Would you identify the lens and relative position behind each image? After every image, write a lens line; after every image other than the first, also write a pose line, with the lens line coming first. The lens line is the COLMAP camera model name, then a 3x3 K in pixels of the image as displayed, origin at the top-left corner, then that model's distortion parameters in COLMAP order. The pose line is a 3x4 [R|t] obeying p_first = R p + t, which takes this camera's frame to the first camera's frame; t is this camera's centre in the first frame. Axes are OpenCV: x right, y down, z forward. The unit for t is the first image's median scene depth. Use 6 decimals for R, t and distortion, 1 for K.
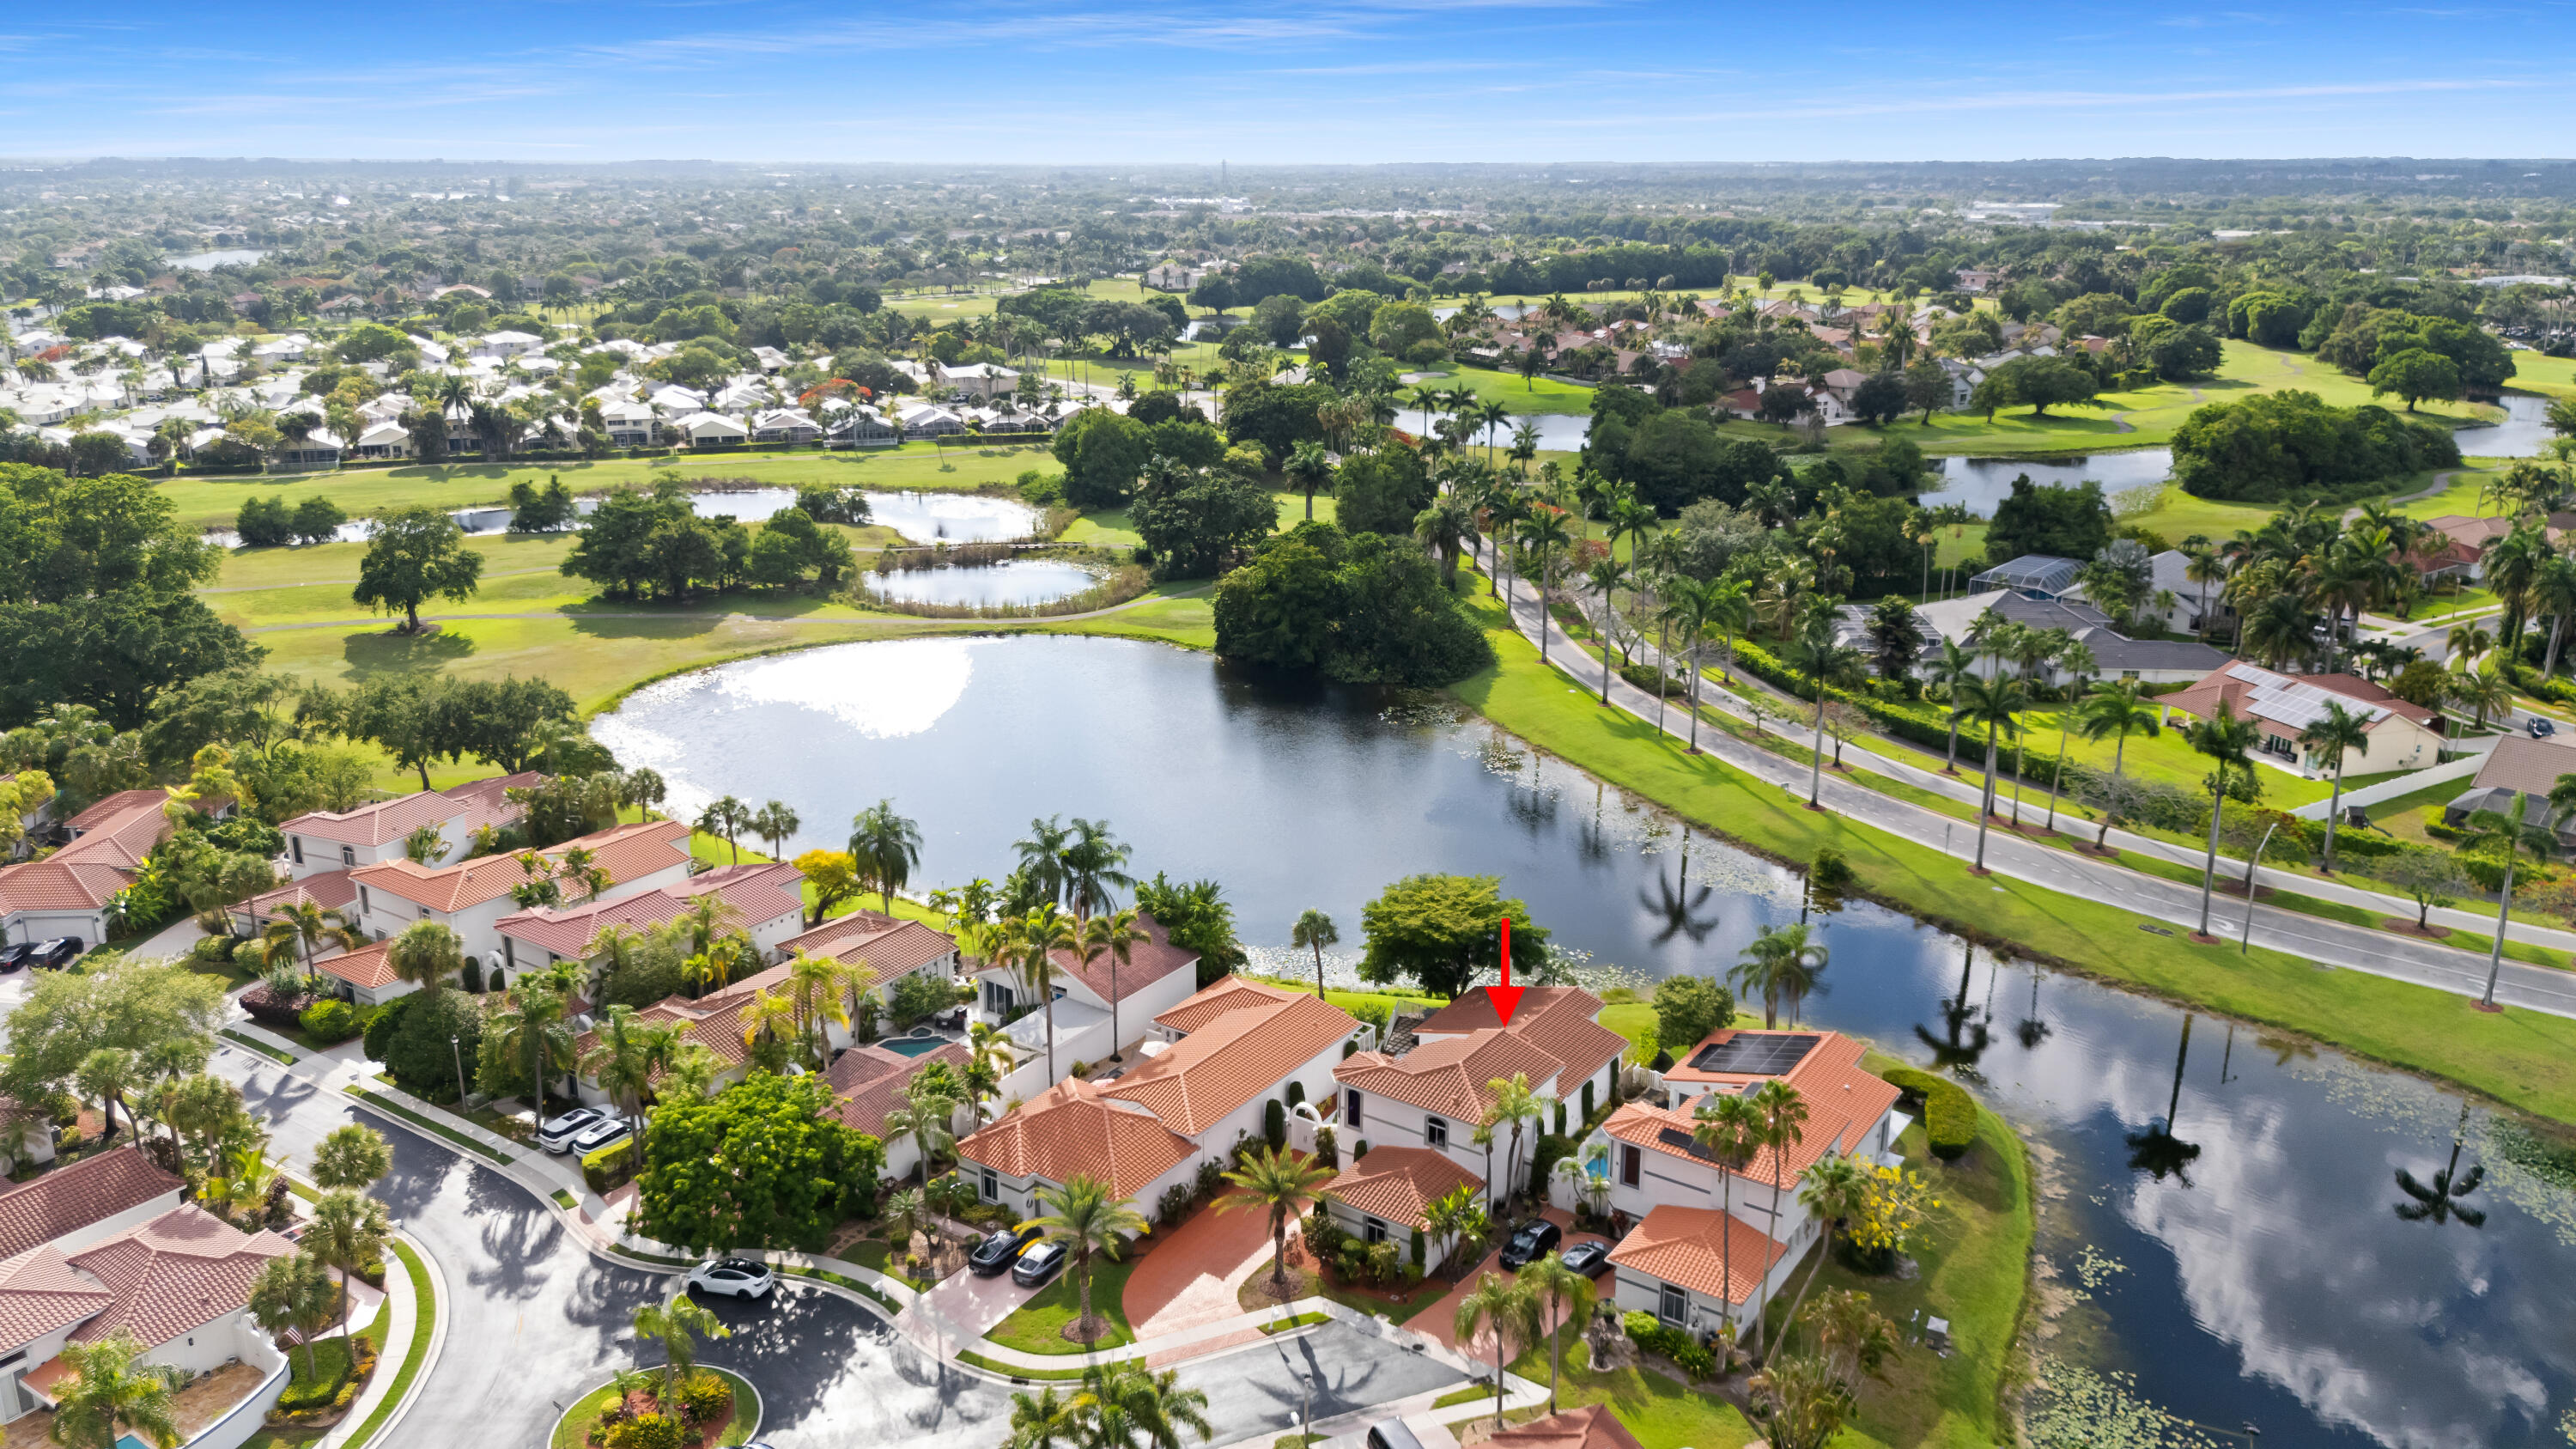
lens RADIAL K [[1892.1, 0, 1288.0], [0, 1892.1, 724.5], [0, 0, 1]] dist [0.082121, -0.073536]
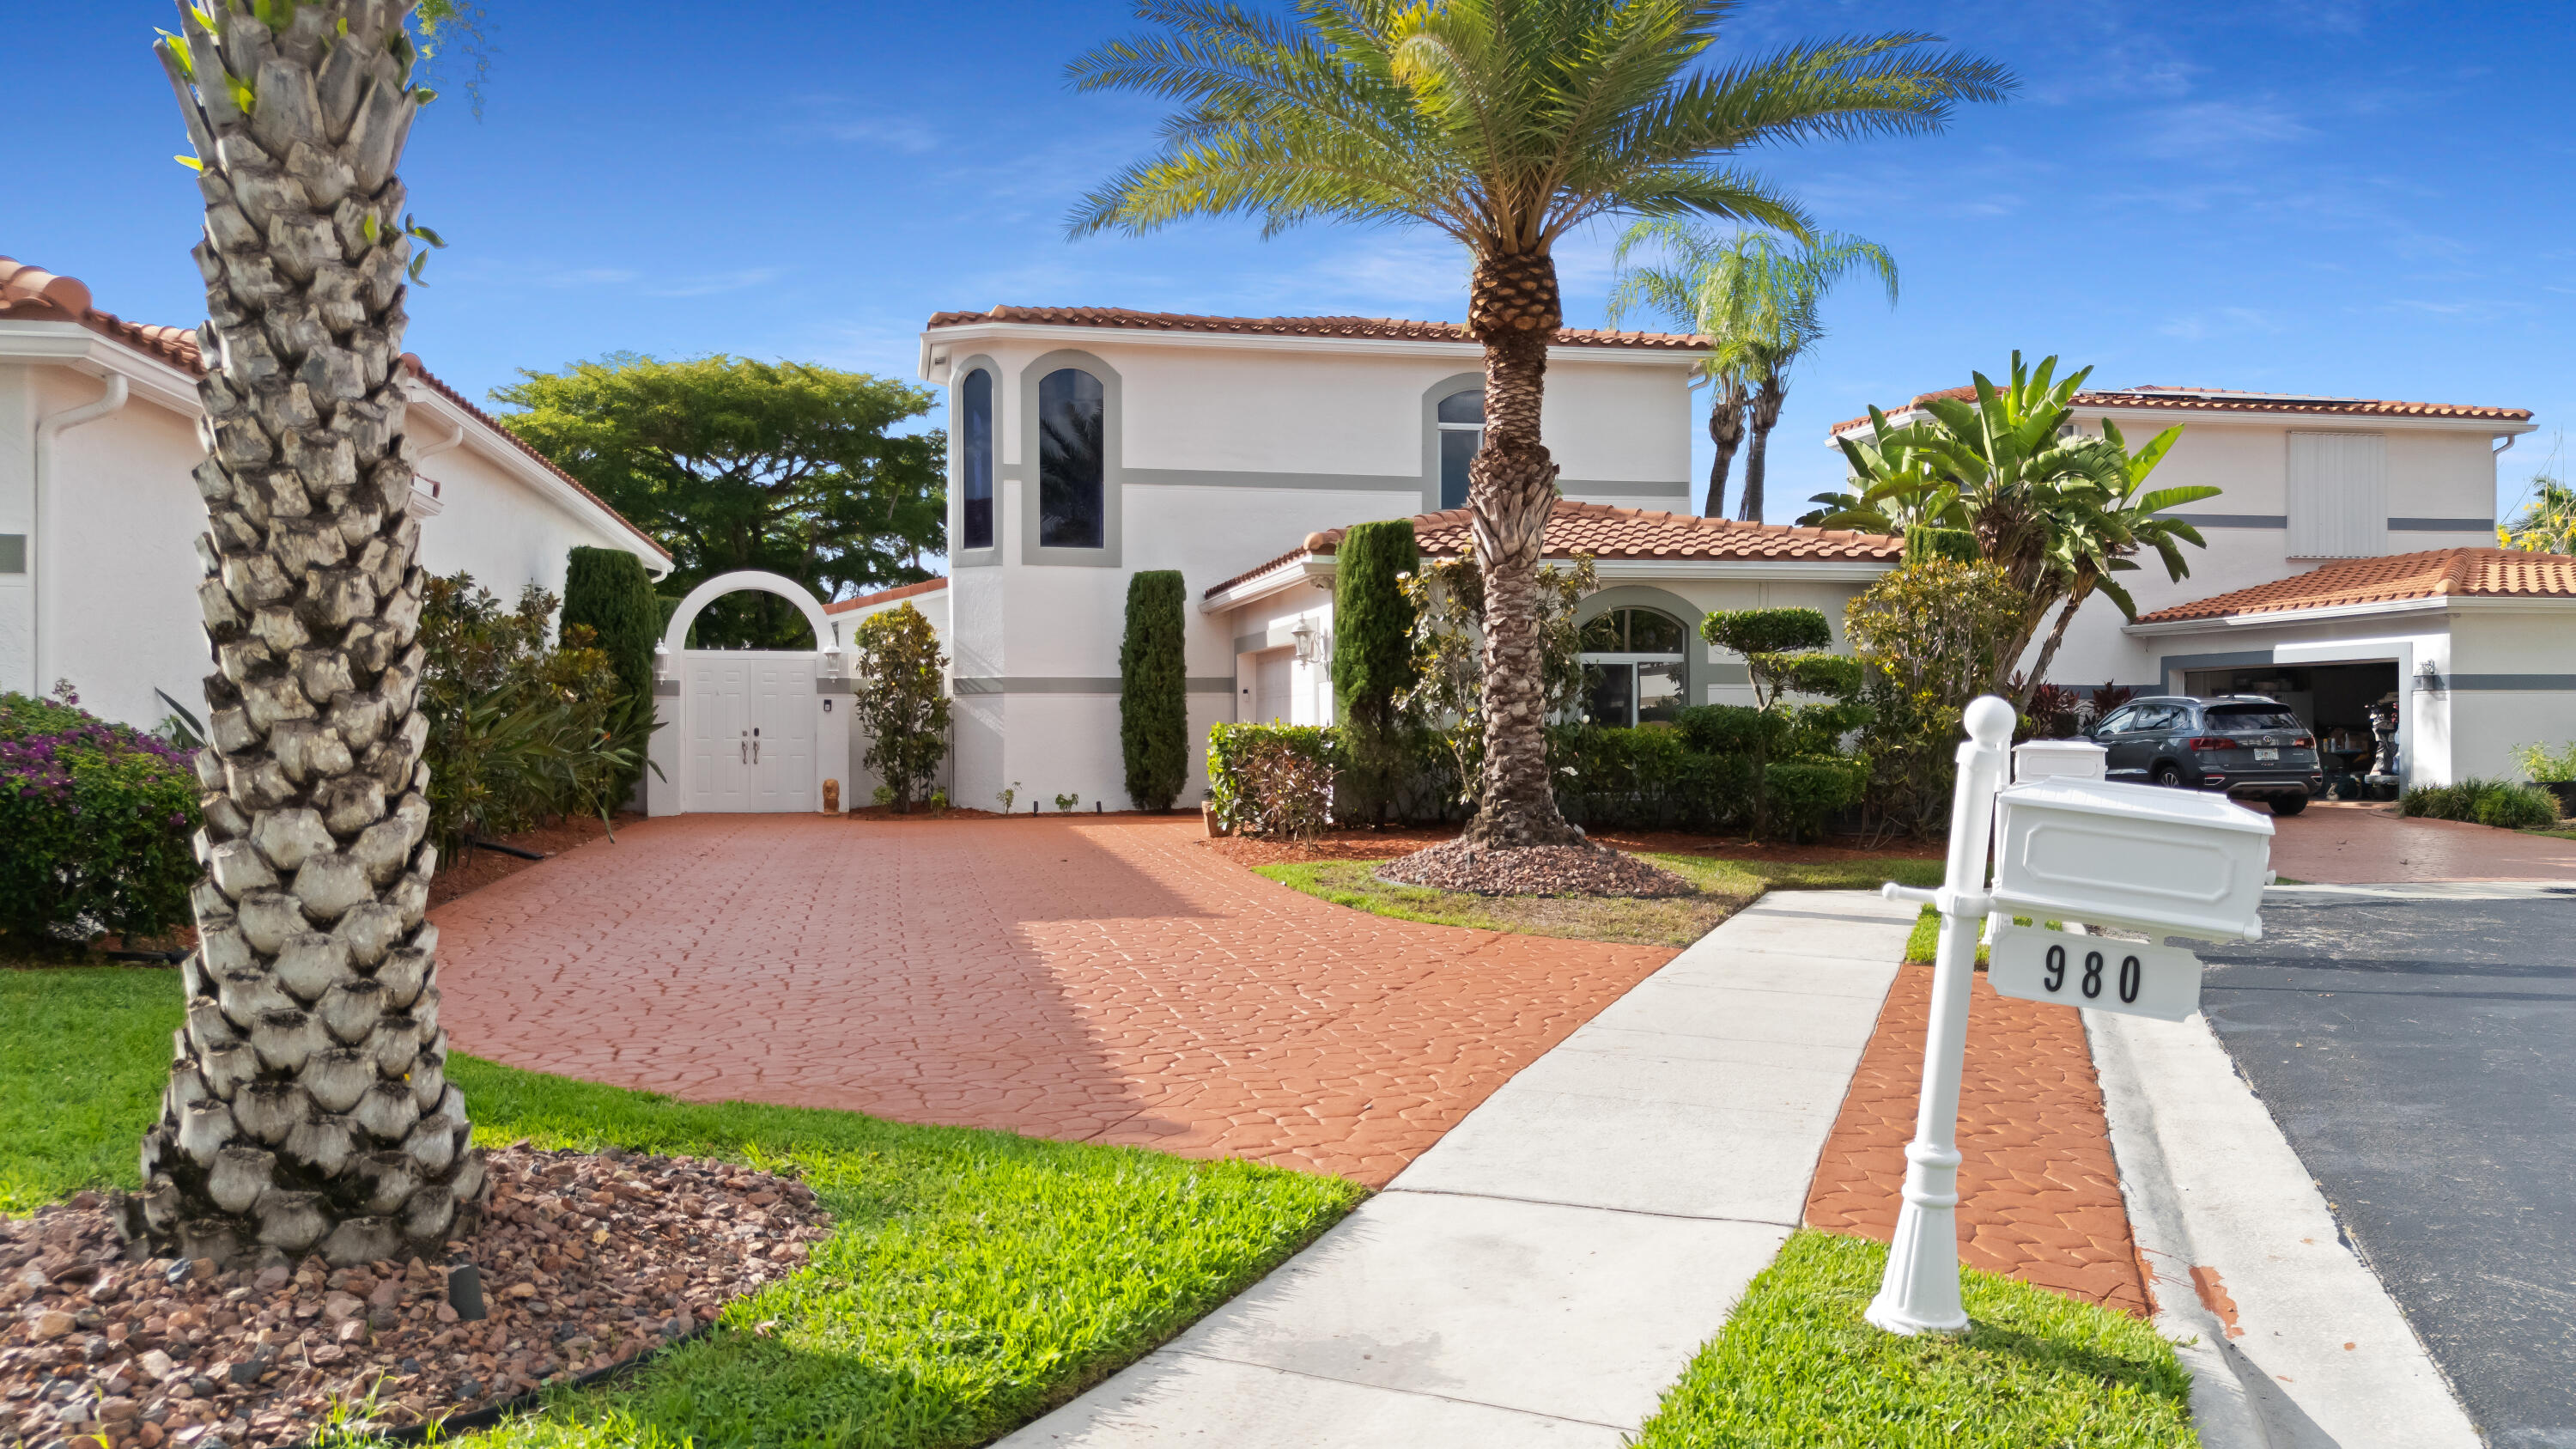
lens RADIAL K [[1903.3, 0, 1288.0], [0, 1903.3, 724.5], [0, 0, 1]] dist [0.033021, -0.003862]
pose [[0.696784, -0.000570, 0.717281, -0.052222], [0.211368, 0.955759, -0.204568, 0.137162], [-0.685431, 0.294150, 0.666078, 0.409145]]
